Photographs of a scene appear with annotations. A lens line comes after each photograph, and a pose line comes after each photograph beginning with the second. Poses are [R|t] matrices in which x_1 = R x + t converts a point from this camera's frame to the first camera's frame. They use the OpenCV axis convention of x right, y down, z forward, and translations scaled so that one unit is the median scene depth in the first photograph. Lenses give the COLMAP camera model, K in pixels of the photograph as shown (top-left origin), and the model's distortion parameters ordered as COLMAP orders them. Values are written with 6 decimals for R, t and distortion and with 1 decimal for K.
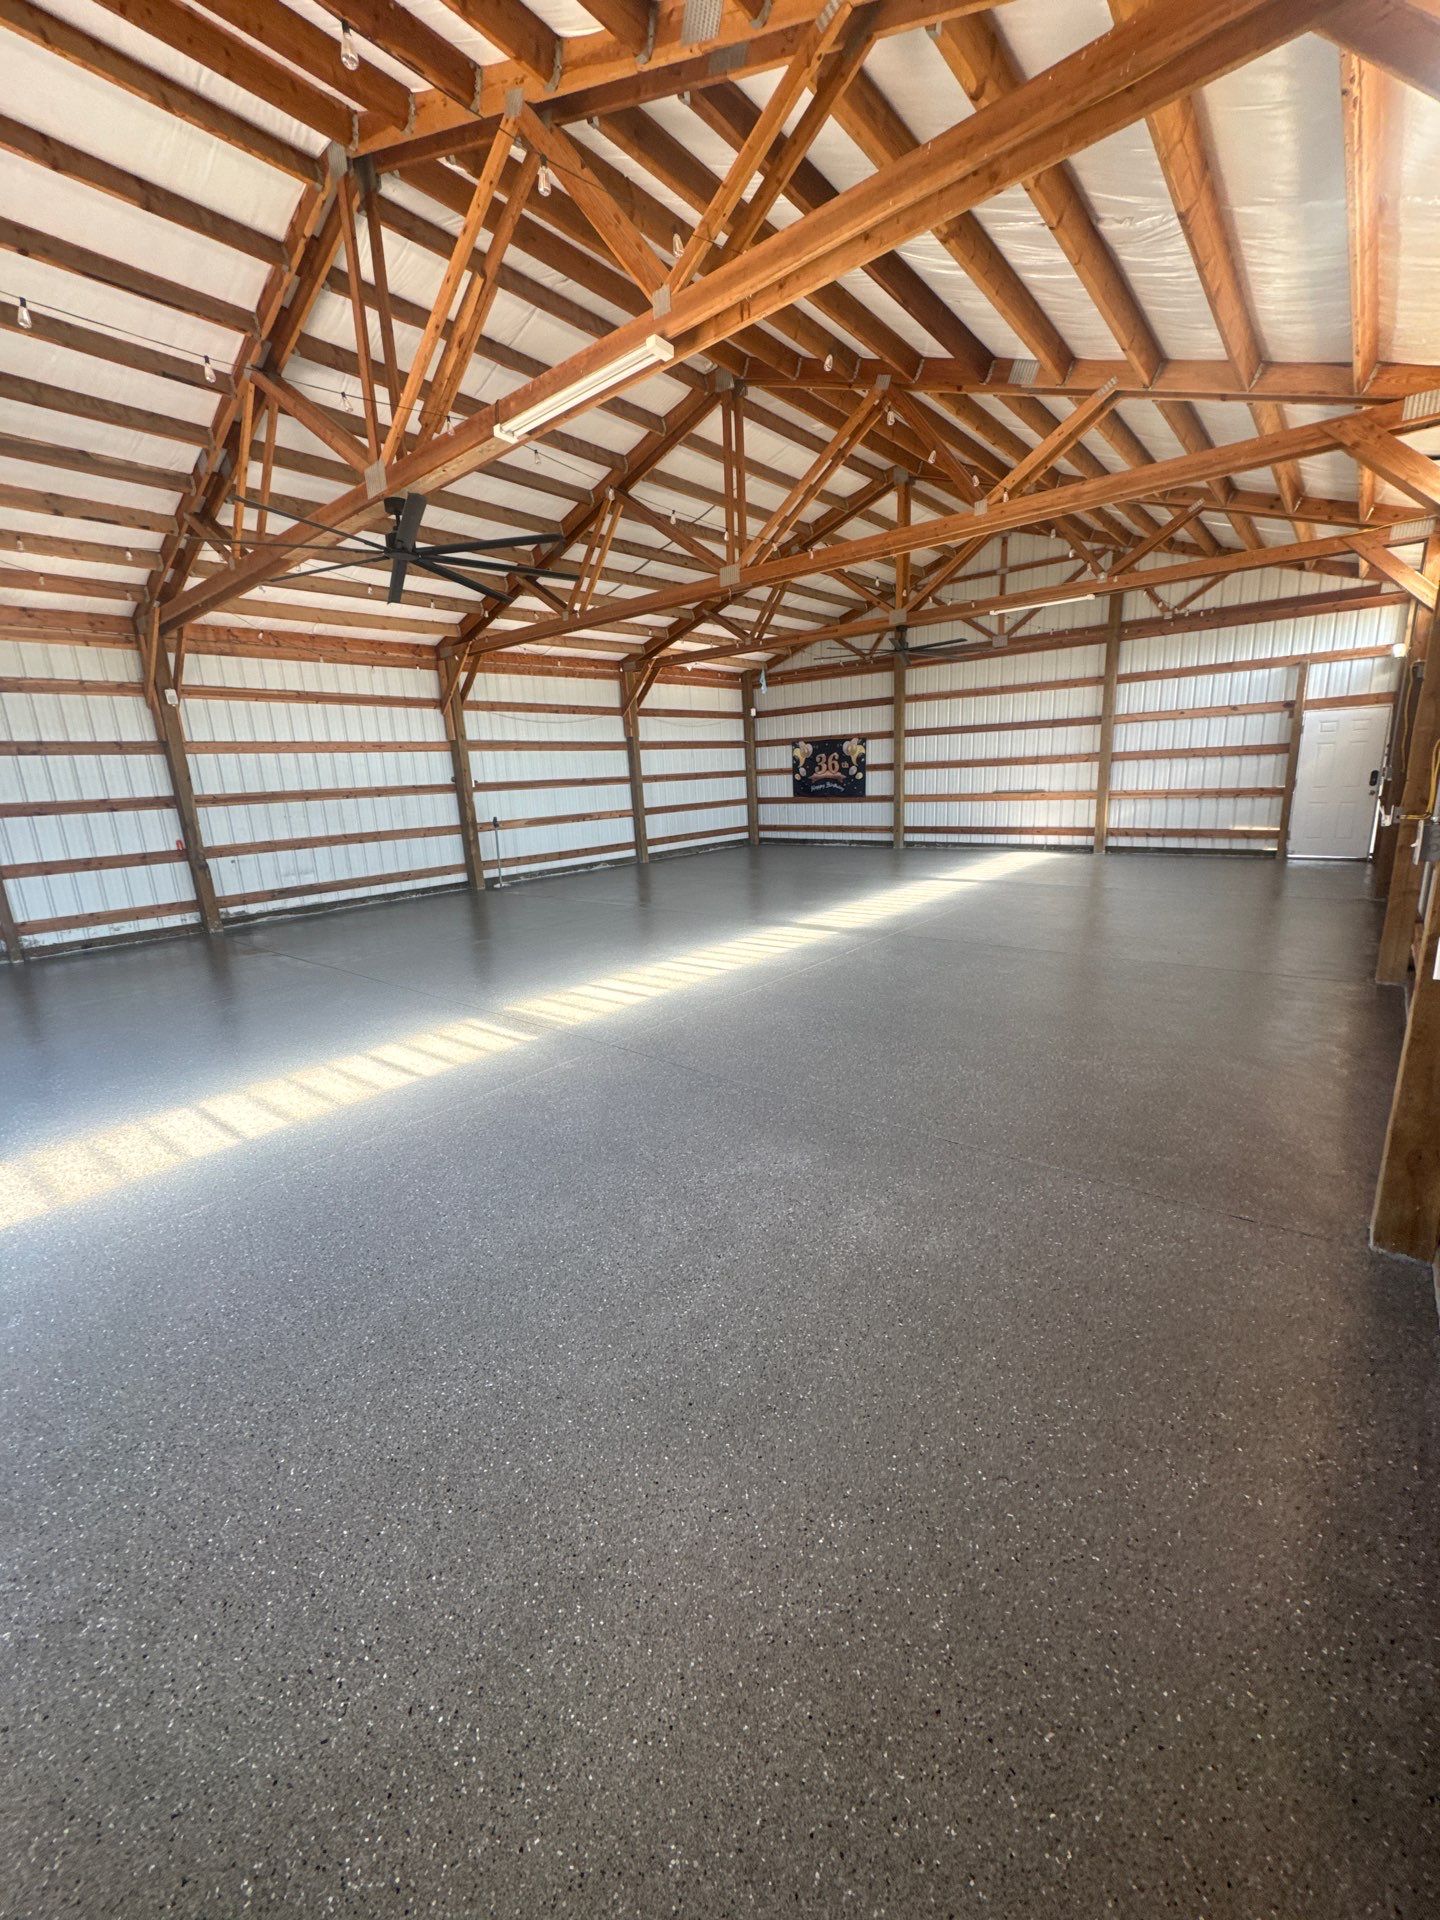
lens RADIAL K [[762.5, 0, 718.1], [0, 762.5, 959.0], [0, 0, 1]] dist [-0.002147, -0.000258]
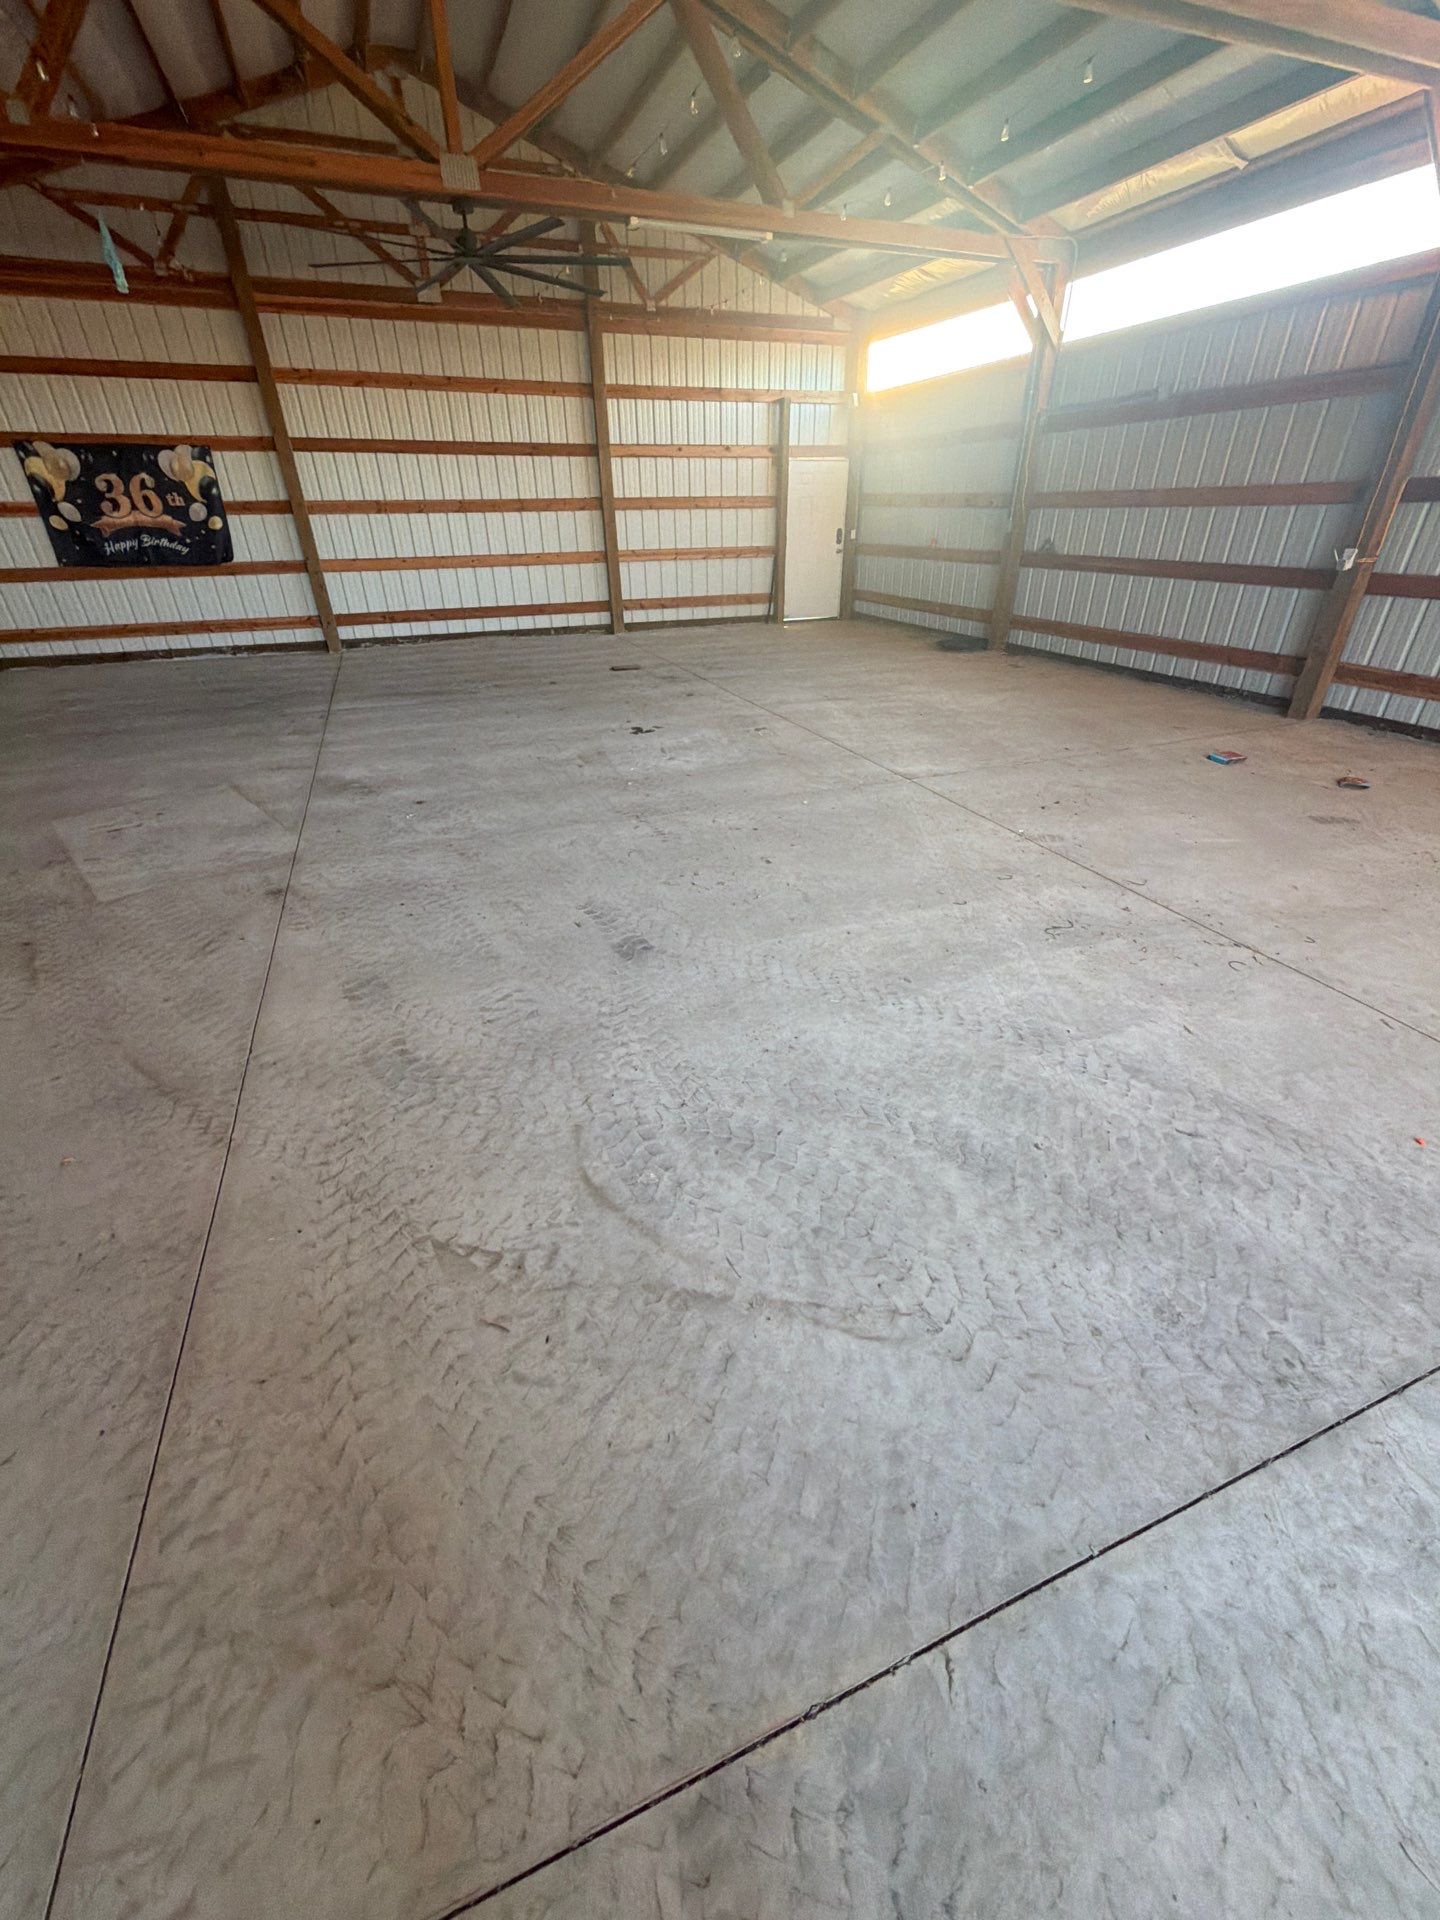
lens RADIAL K [[767.4, 0, 718.6], [0, 767.4, 958.5], [0, 0, 1]] dist [0.001887, 0.000330]
pose [[0.486813, -0.405883, 0.773481, -0.266151], [0.197633, 0.913707, 0.355079, -0.097596], [-0.850855, -0.019992, 0.525020, 0.494946]]
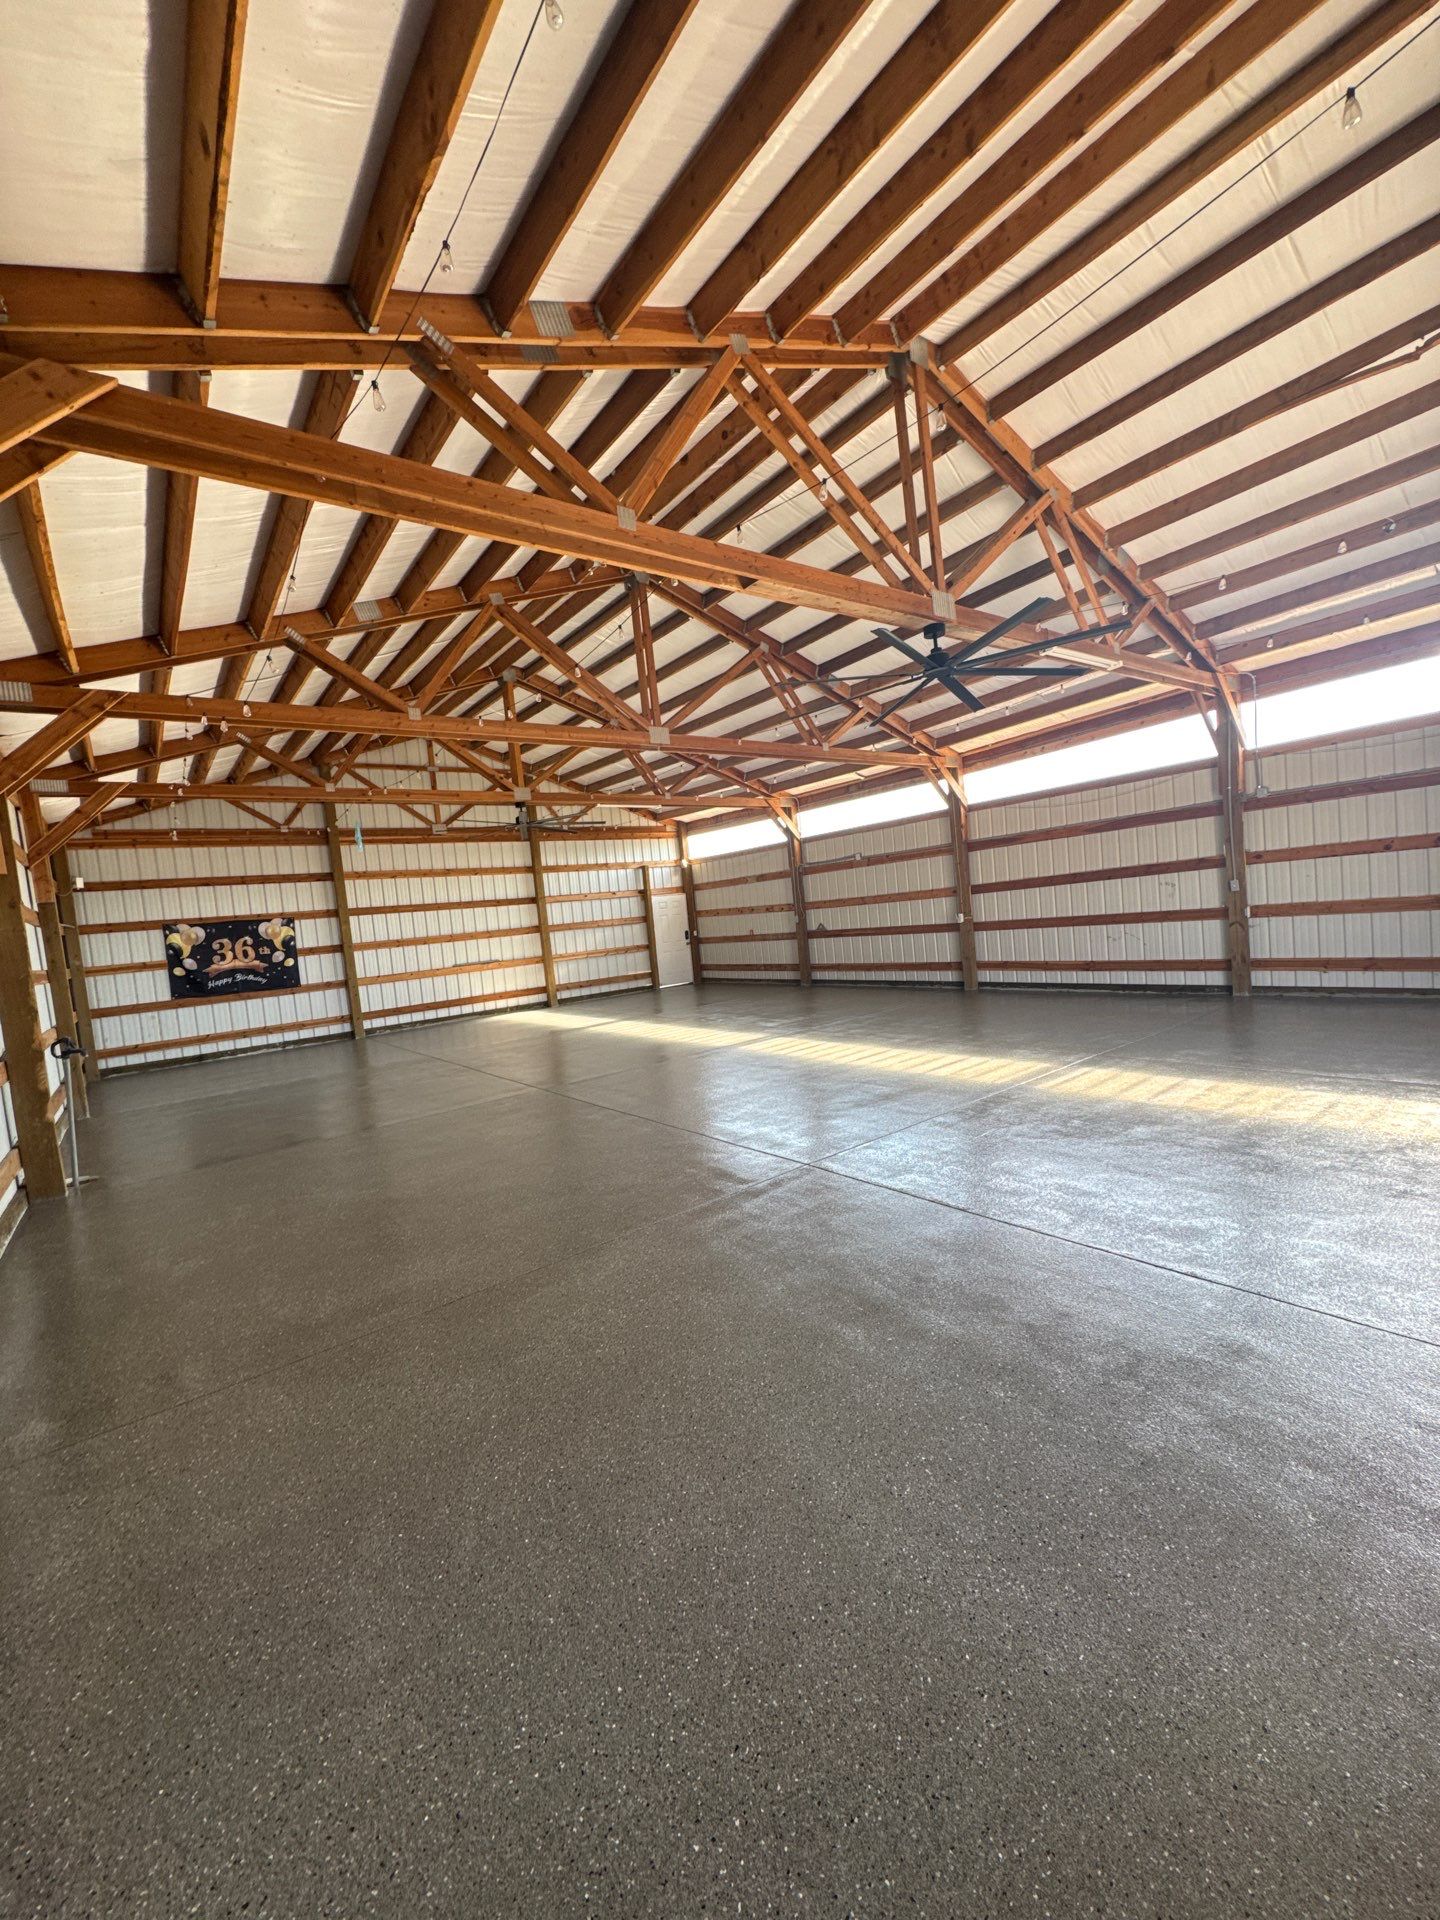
lens RADIAL K [[767.4, 0, 718.6], [0, 767.4, 958.5], [0, 0, 1]] dist [0.001887, 0.000330]
pose [[0.224097, -0.031600, 0.974054, -0.673159], [0.313054, 0.948840, -0.041241, -0.085444], [-0.922918, 0.314174, 0.222524, 0.506111]]
